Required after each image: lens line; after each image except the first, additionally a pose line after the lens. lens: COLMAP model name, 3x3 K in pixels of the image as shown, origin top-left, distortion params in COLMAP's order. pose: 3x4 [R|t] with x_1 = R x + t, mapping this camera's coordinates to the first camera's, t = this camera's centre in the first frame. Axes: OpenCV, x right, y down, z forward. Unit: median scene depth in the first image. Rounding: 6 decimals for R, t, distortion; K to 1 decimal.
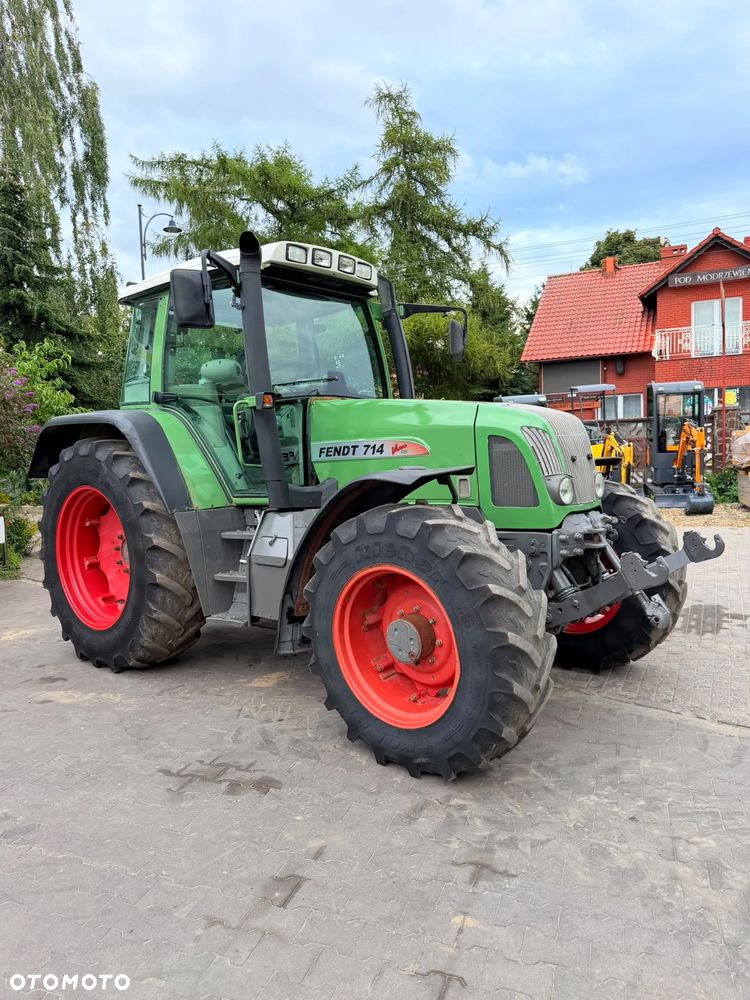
lens RADIAL K [[706.0, 0, 379.8], [0, 706.0, 498.6], [0, 0, 1]] dist [0.032702, -0.035584]
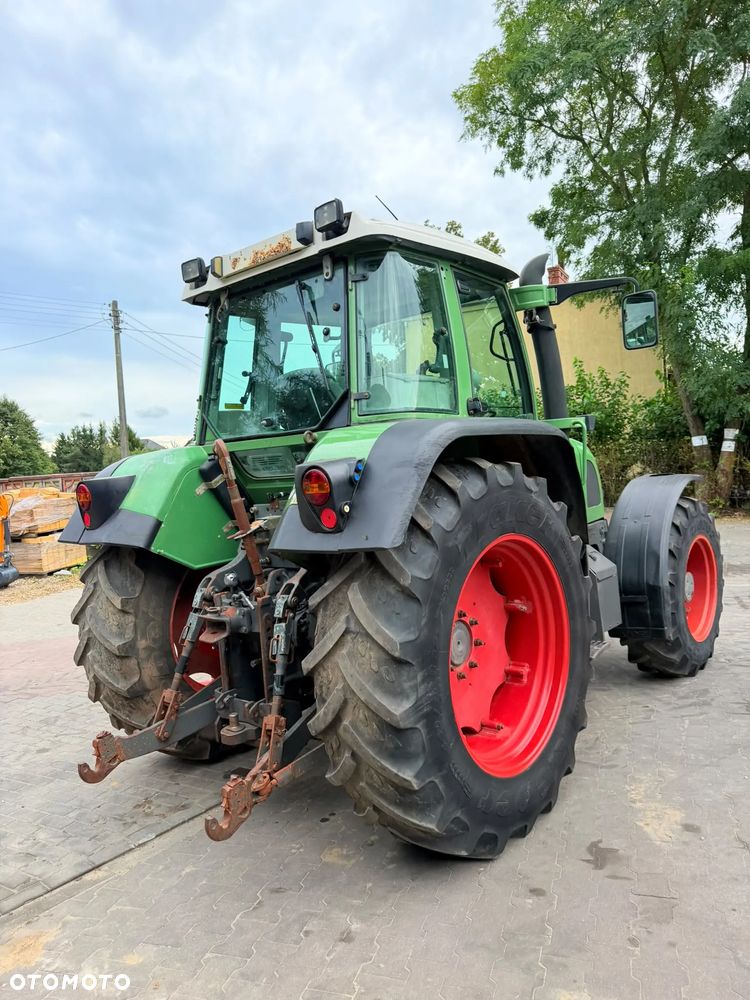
lens RADIAL K [[706.0, 0, 372.4], [0, 706.0, 492.3], [0, 0, 1]] dist [0.032702, -0.035584]
pose [[0.011450, -0.006219, 0.999915, -1.083146], [0.147548, 0.989045, 0.004462, -0.078989], [-0.988989, 0.147485, 0.012242, 1.164312]]
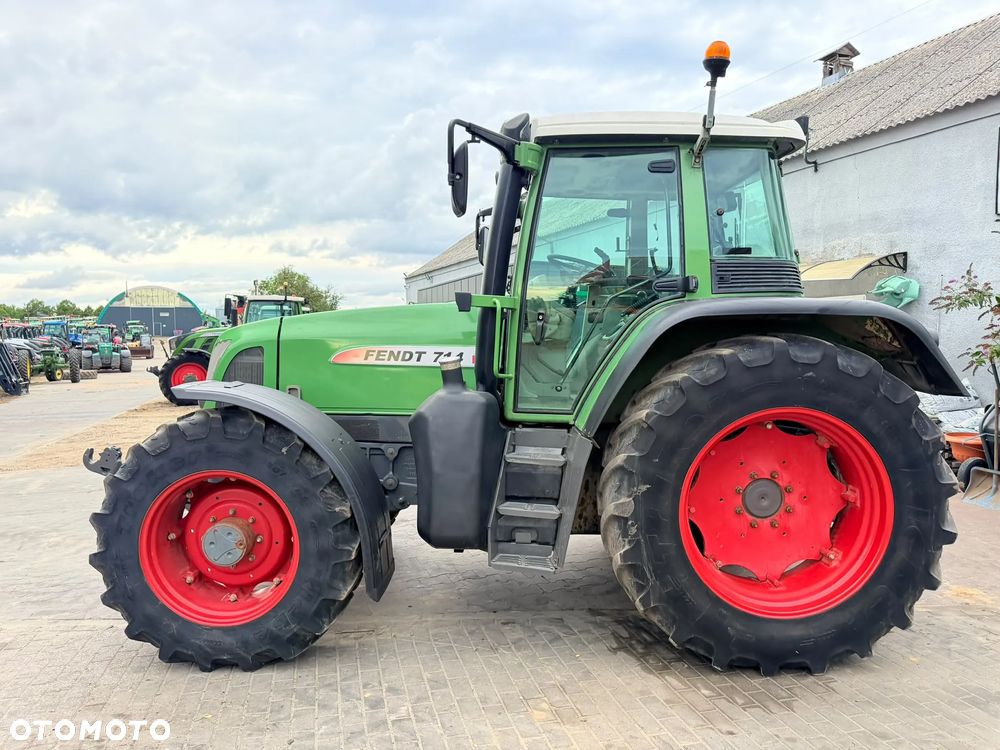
lens RADIAL K [[706.0, 0, 506.1], [0, 706.0, 373.1], [0, 0, 1]] dist [0.032702, -0.035584]
pose [[-0.754600, 0.065760, -0.652882, 0.559695], [-0.027987, 0.990835, 0.132146, -0.176586], [0.655588, 0.117990, -0.745843, 1.772742]]
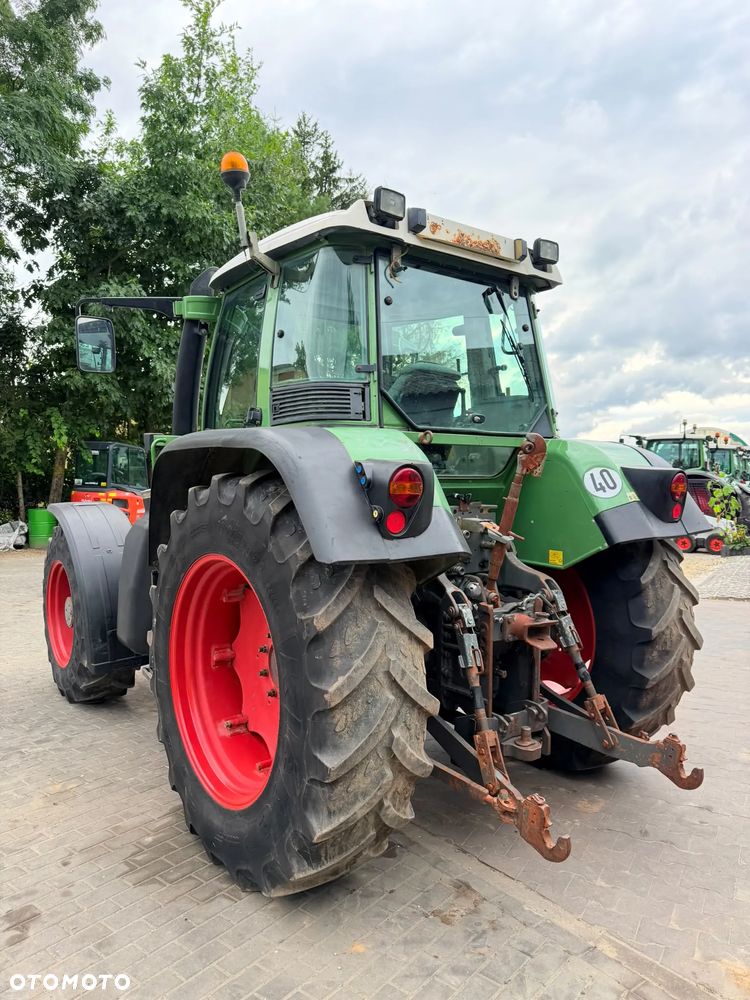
lens RADIAL K [[706.0, 0, 379.1], [0, 706.0, 496.6], [0, 0, 1]] dist [0.032702, -0.035584]
pose [[-0.978149, 0.016516, 0.207246, -0.381356], [0.038584, 0.993944, 0.102893, -0.164295], [-0.204292, 0.108641, -0.972863, 1.994439]]
